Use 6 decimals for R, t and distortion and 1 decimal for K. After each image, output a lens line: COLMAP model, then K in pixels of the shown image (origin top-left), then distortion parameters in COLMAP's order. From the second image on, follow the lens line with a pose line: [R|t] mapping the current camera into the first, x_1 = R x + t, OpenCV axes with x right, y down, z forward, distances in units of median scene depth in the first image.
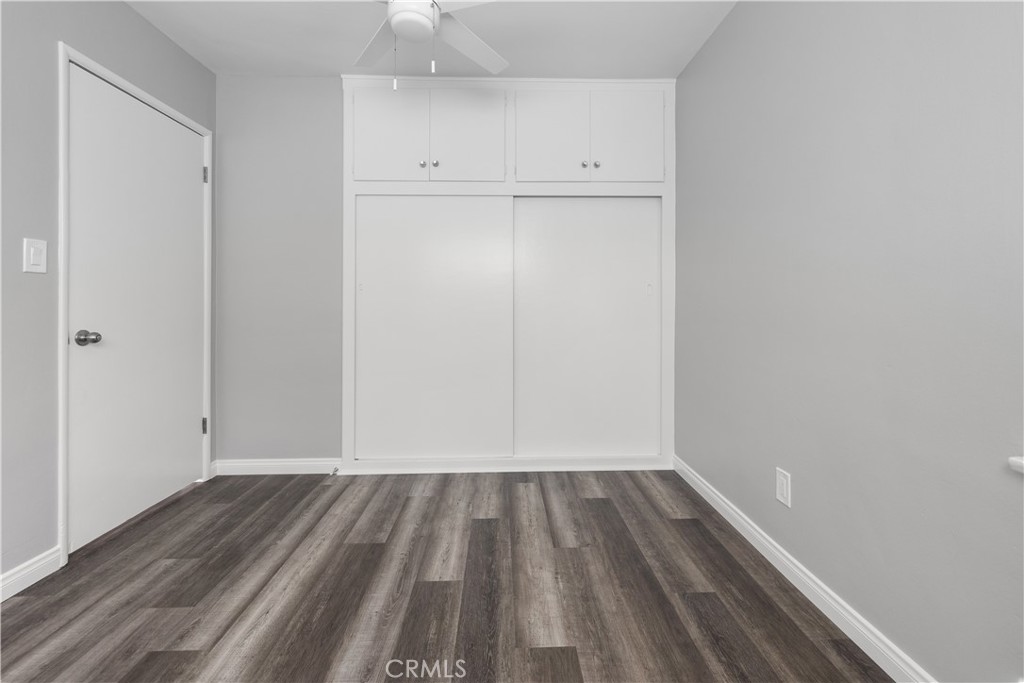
lens RADIAL K [[437.1, 0, 507.3], [0, 437.1, 302.5], [0, 0, 1]] dist [-0.006102, 0.001503]
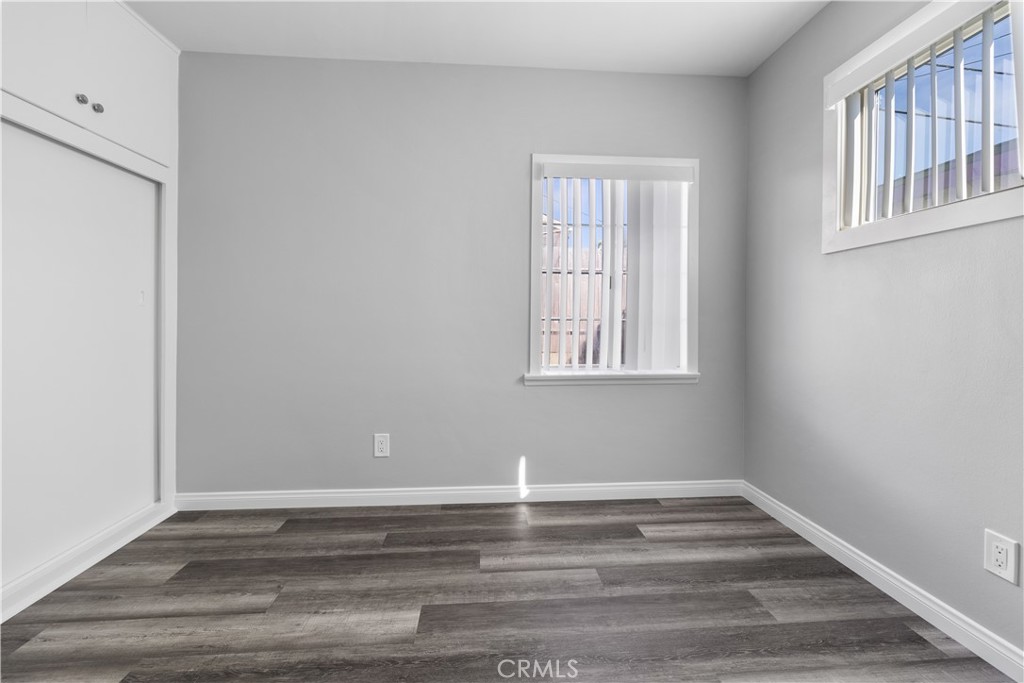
lens RADIAL K [[437.1, 0, 523.9], [0, 437.1, 318.9], [0, 0, 1]] dist [-0.006102, 0.001503]
pose [[-0.076365, 0.002260, 0.997077, -0.766440], [-0.009790, 0.999948, -0.003016, 0.010938], [-0.997032, -0.009991, -0.076339, 0.604561]]
